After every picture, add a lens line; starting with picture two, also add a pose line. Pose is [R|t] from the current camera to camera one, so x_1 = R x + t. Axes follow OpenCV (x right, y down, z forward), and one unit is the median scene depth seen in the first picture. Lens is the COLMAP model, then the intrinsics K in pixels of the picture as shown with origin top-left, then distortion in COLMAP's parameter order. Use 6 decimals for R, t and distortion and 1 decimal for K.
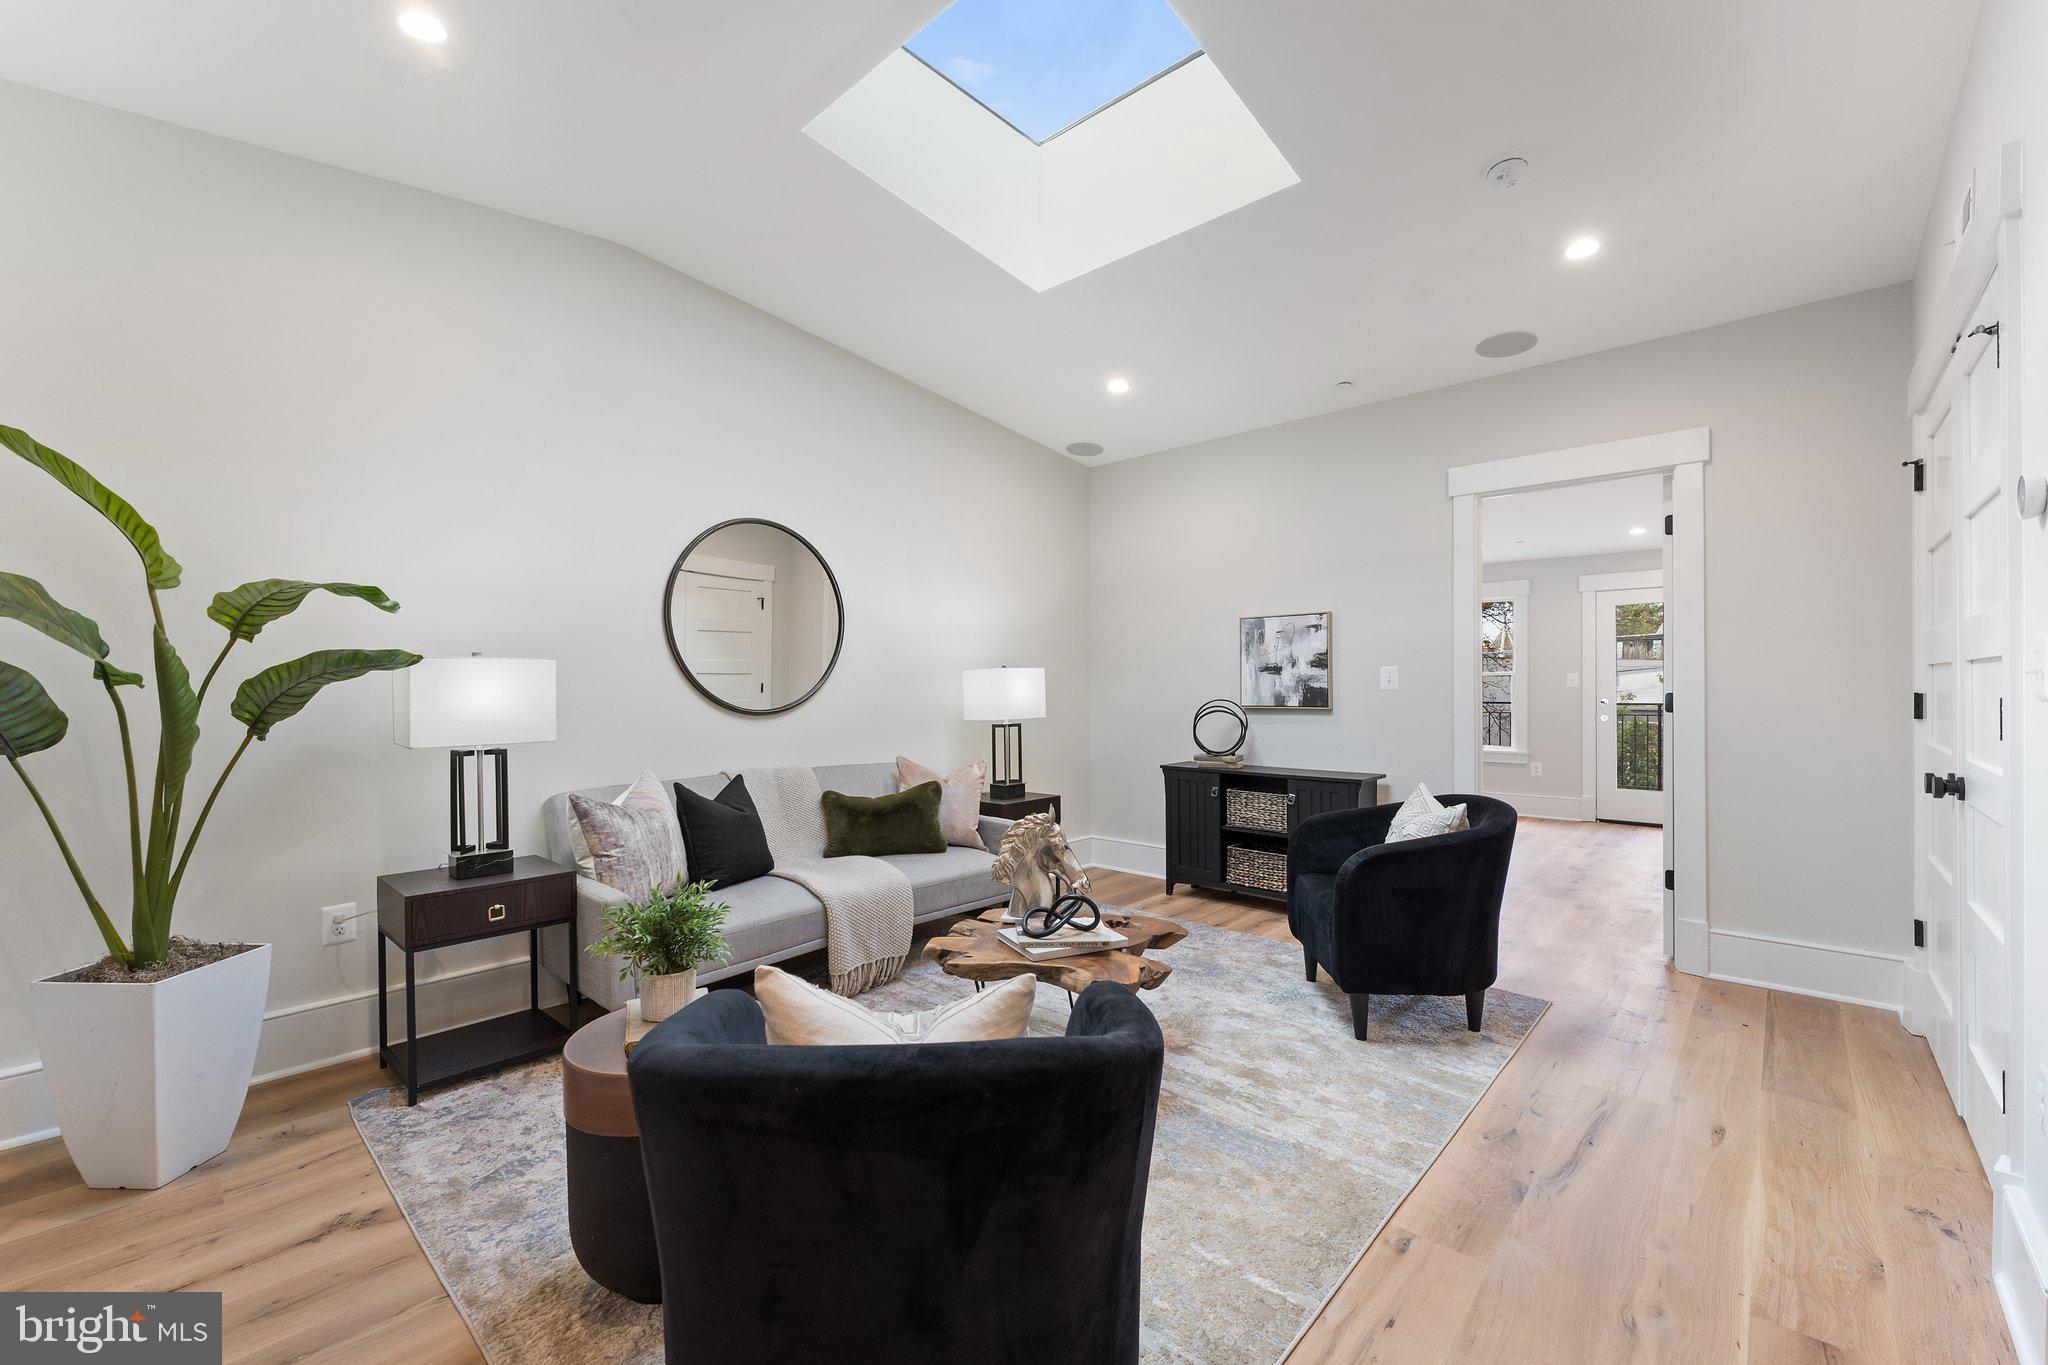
lens RADIAL K [[834.8, 0, 1020.0], [0, 834.8, 665.4], [0, 0, 1]] dist [0.001060, 0.000156]
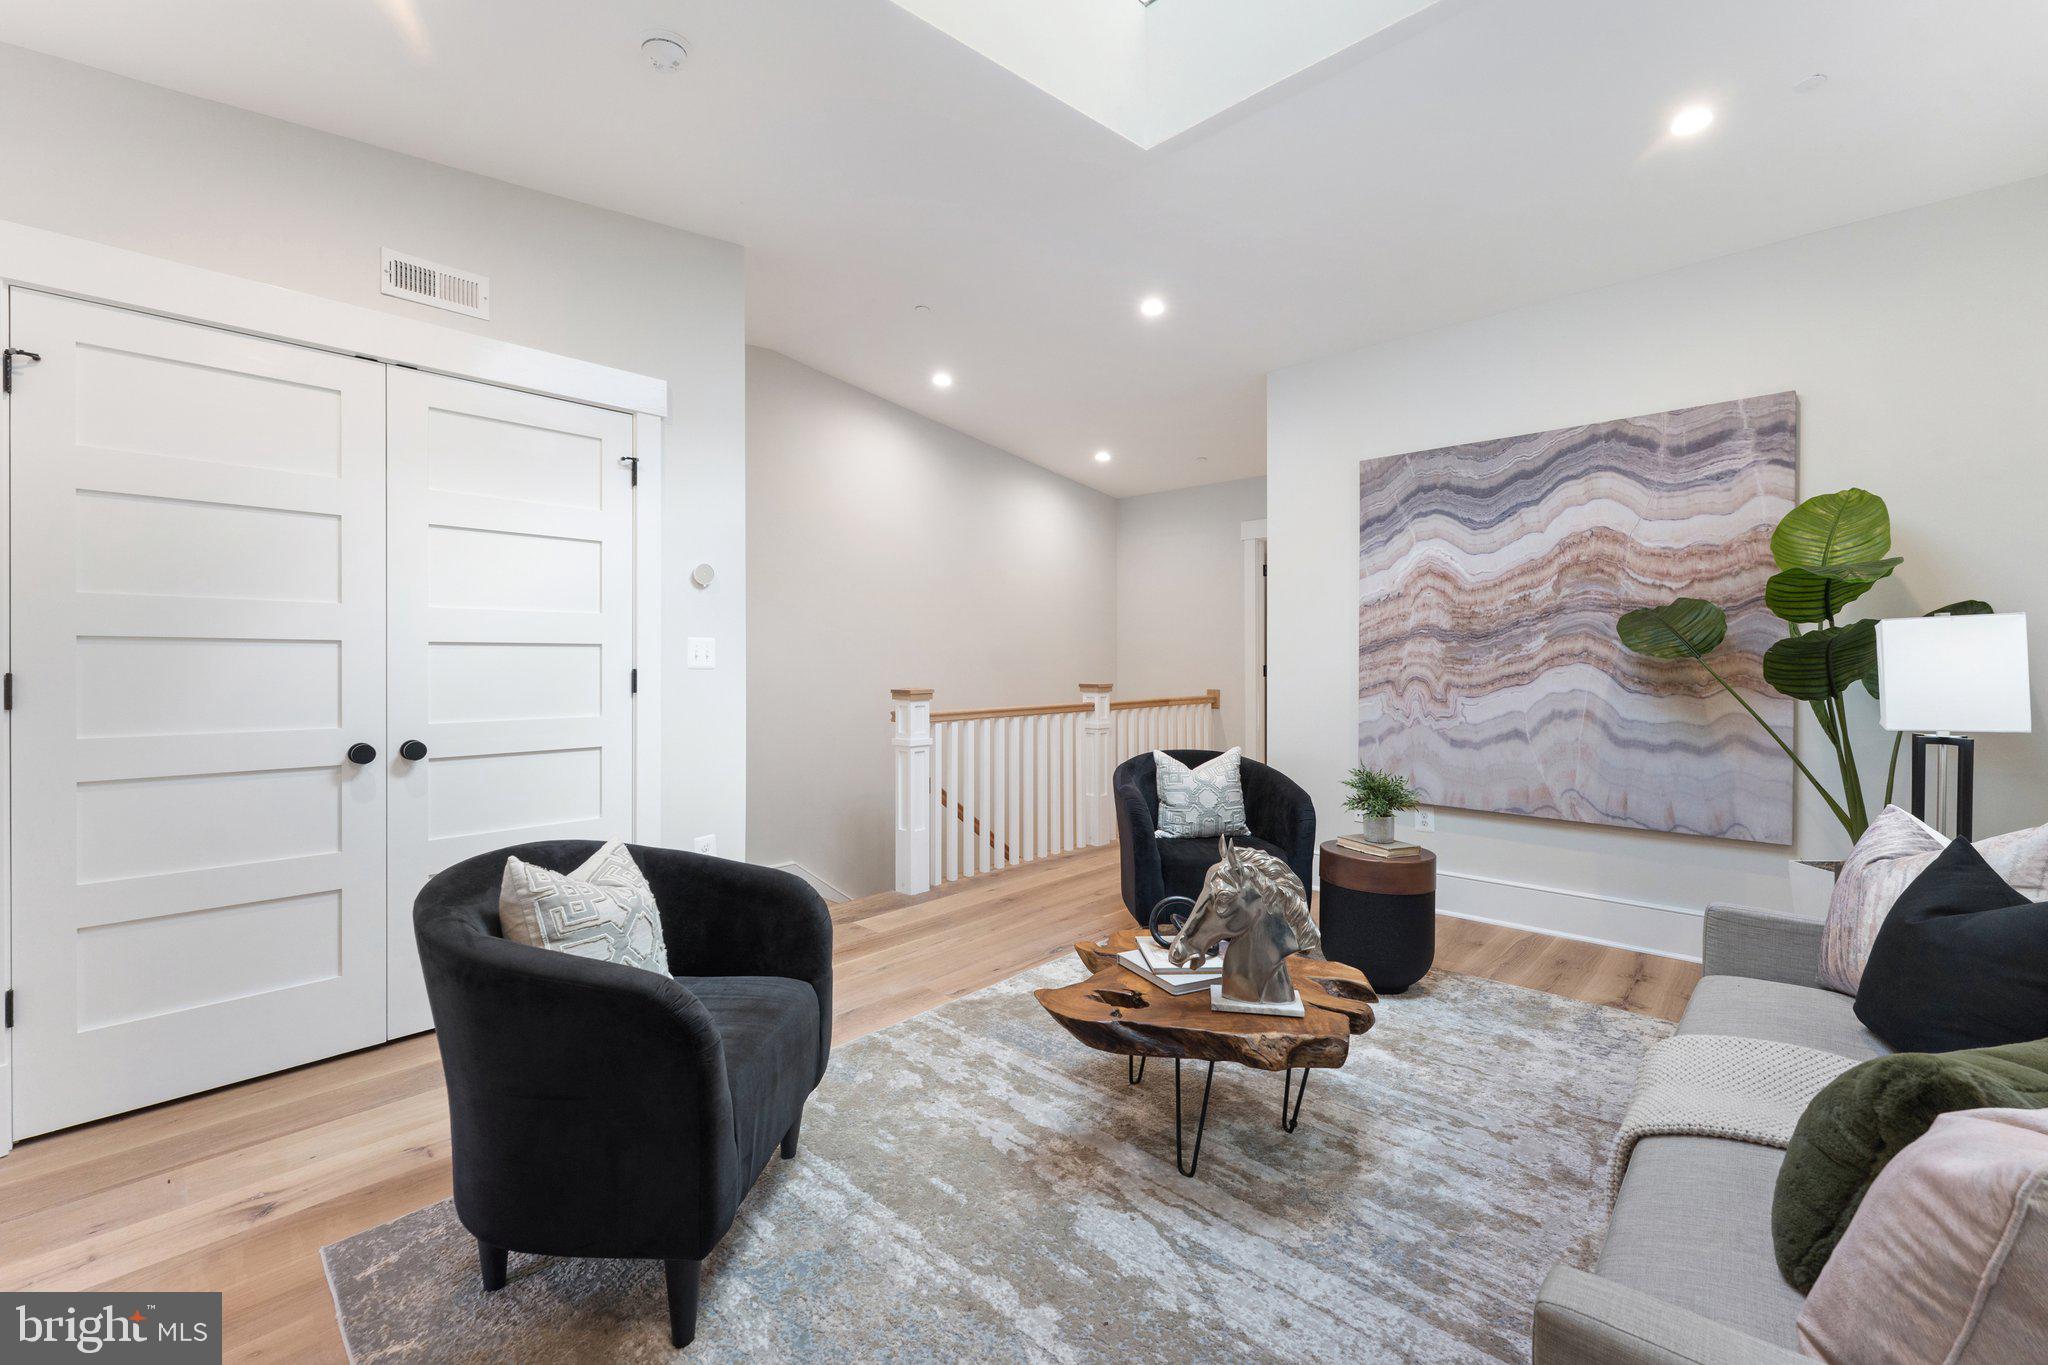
lens RADIAL K [[834.8, 0, 1020.0], [0, 834.8, 665.4], [0, 0, 1]] dist [0.001060, 0.000156]
pose [[-0.999782, 0.001559, 0.020807, 0.223064], [0.001142, 0.999799, -0.020029, 0.053576], [-0.020834, -0.020001, -0.999583, 1.961397]]
